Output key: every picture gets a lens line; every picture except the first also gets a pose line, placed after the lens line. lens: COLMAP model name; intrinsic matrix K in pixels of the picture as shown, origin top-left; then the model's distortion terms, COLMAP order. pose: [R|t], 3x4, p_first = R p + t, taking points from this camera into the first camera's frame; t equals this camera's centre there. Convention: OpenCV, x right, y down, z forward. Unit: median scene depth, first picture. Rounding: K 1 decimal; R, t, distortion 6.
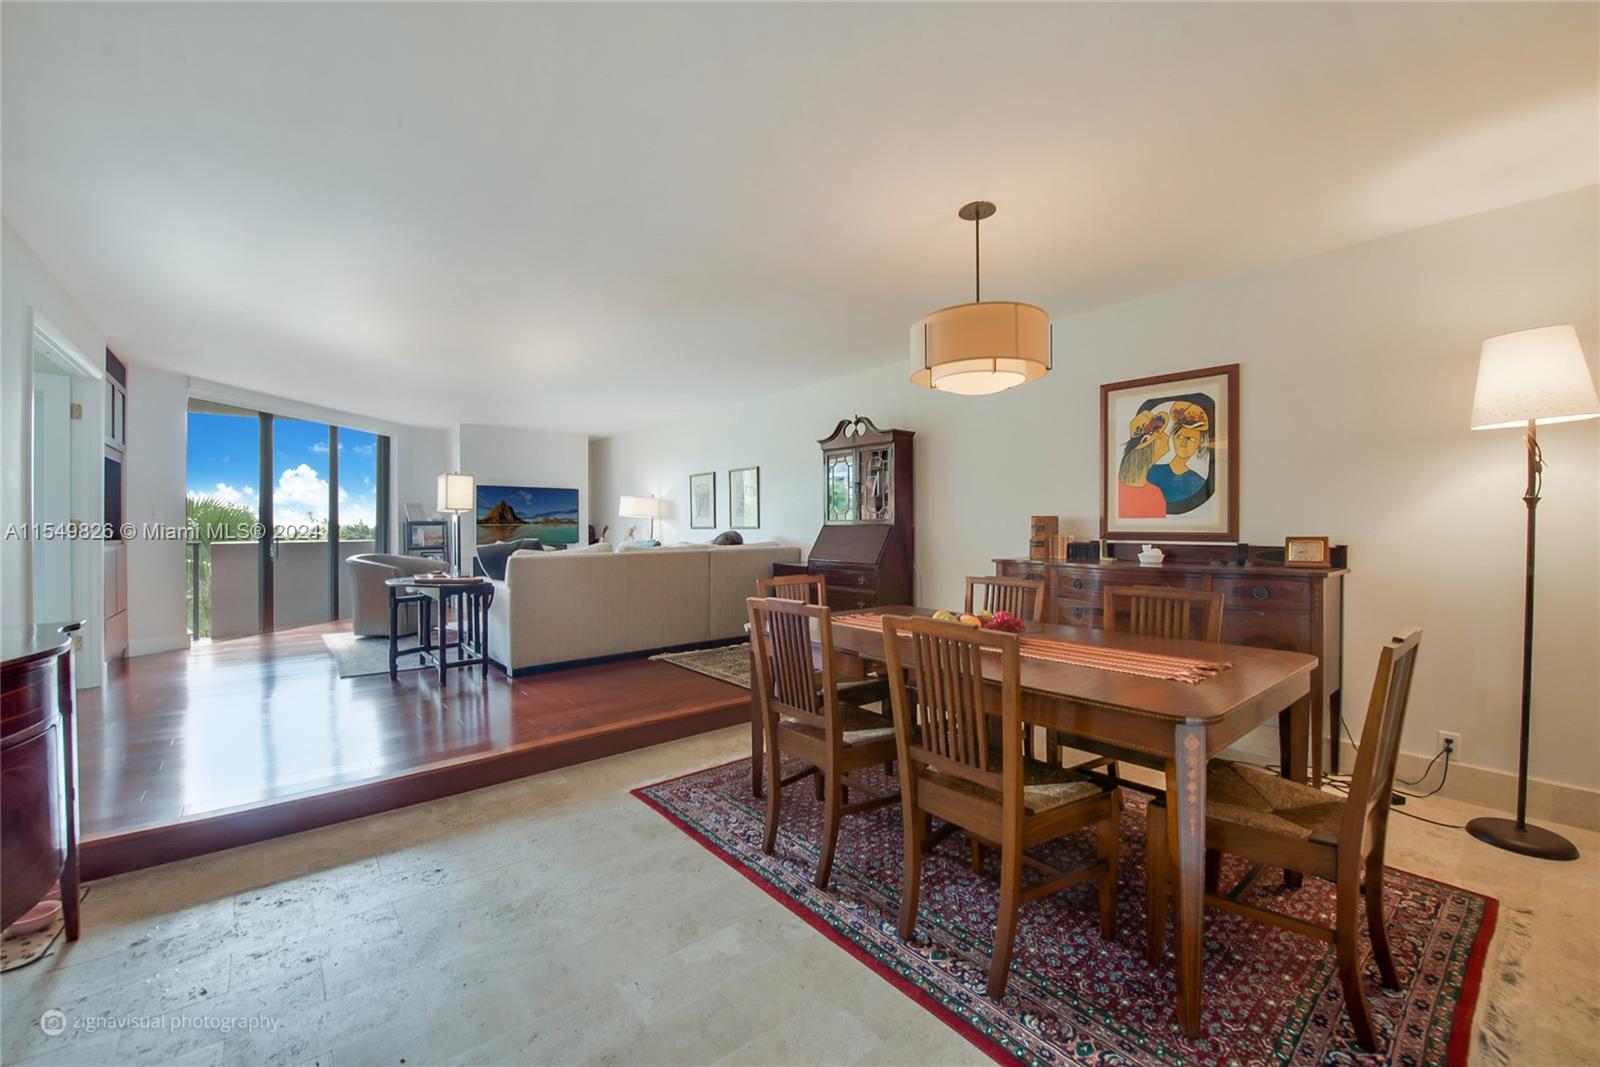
lens RADIAL K [[637.9, 0, 808.4], [0, 637.9, 528.3], [0, 0, 1]] dist [-0.014909, -0.000469]
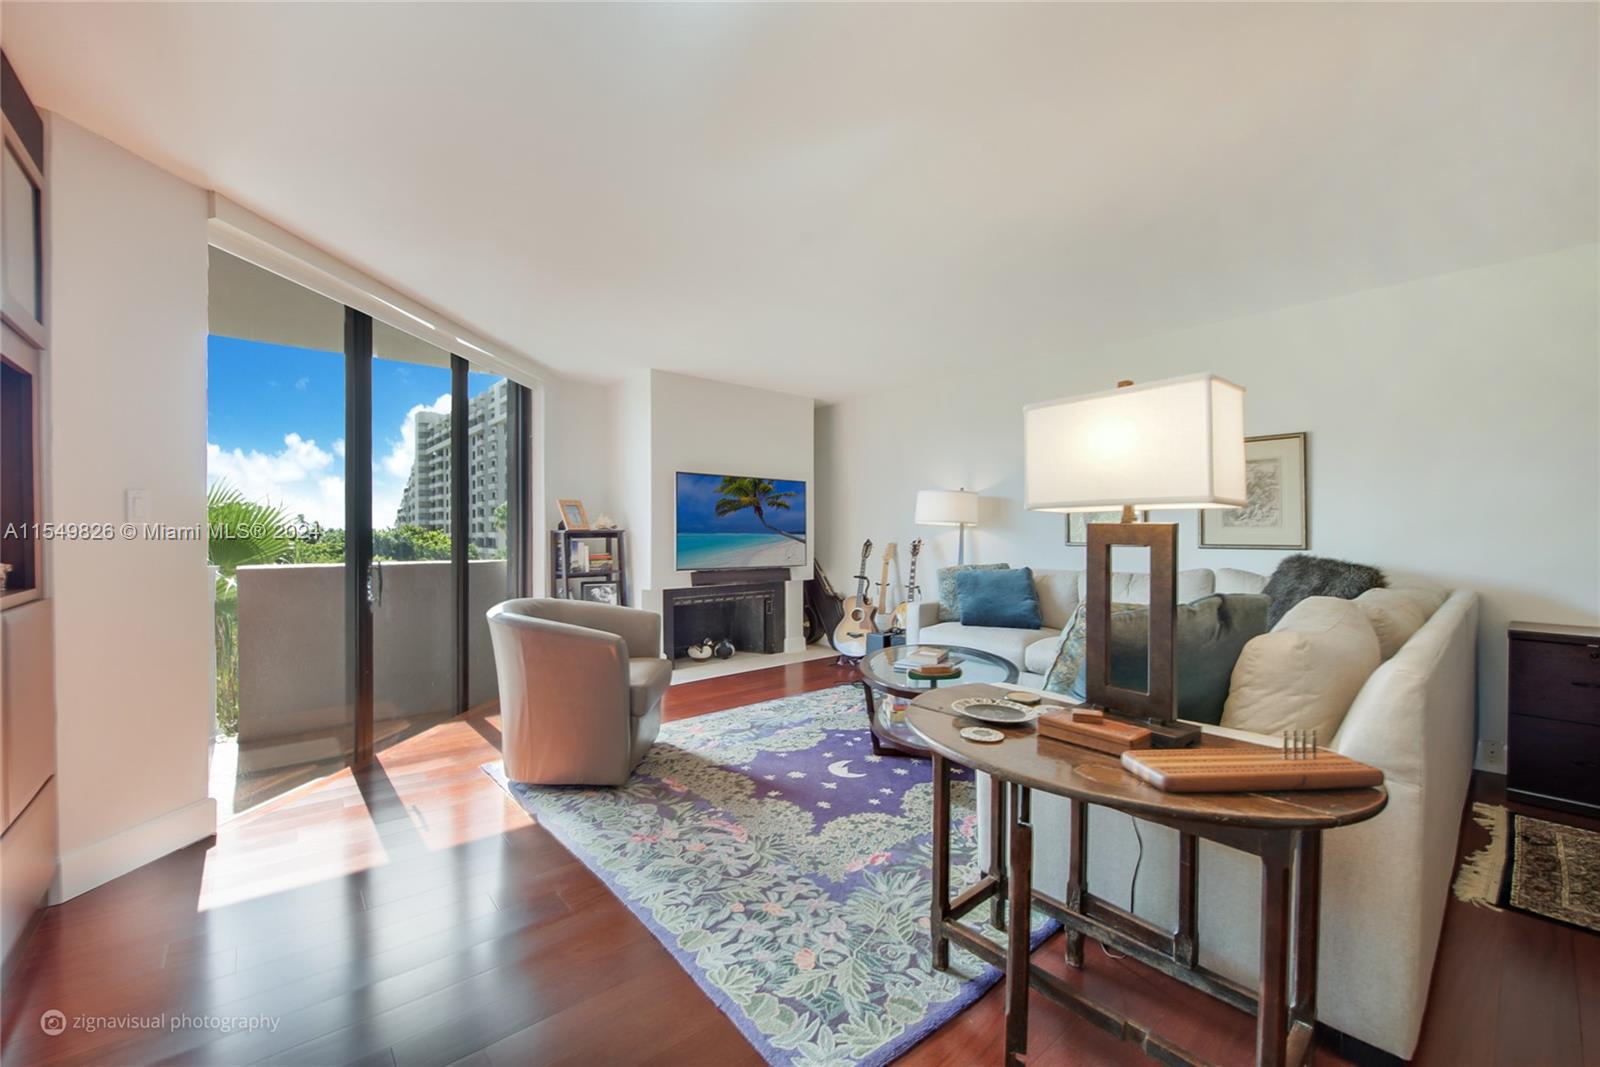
lens RADIAL K [[637.9, 0, 791.8], [0, 637.9, 536.1], [0, 0, 1]] dist [-0.014909, -0.000469]
pose [[0.999851, 0.005438, -0.016392, -0.459018], [-0.005483, 0.999981, -0.002697, -0.006170], [0.016377, 0.002786, 0.999862, 0.456469]]
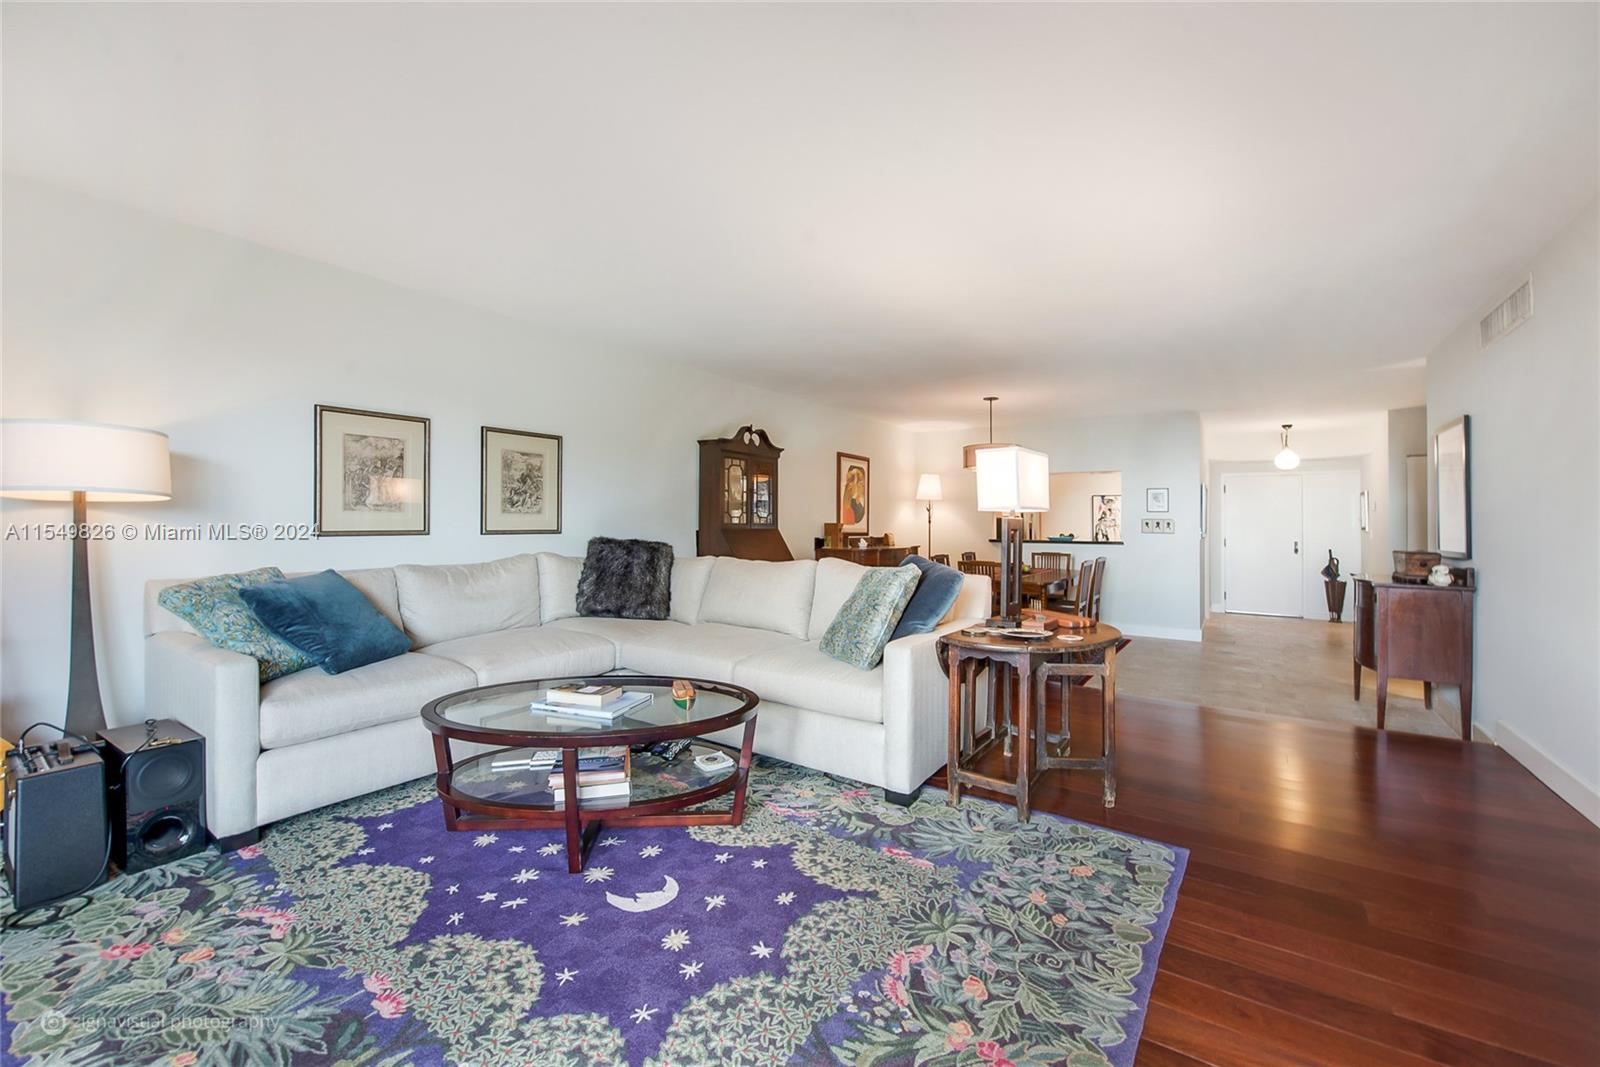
lens RADIAL K [[637.9, 0, 804.4], [0, 637.9, 526.6], [0, 0, 1]] dist [-0.014909, -0.000469]
pose [[-0.249425, -0.001089, 0.968394, -0.658010], [0.000320, 0.999999, 0.001207, -0.006330], [-0.968394, 0.000611, -0.249424, 0.805308]]
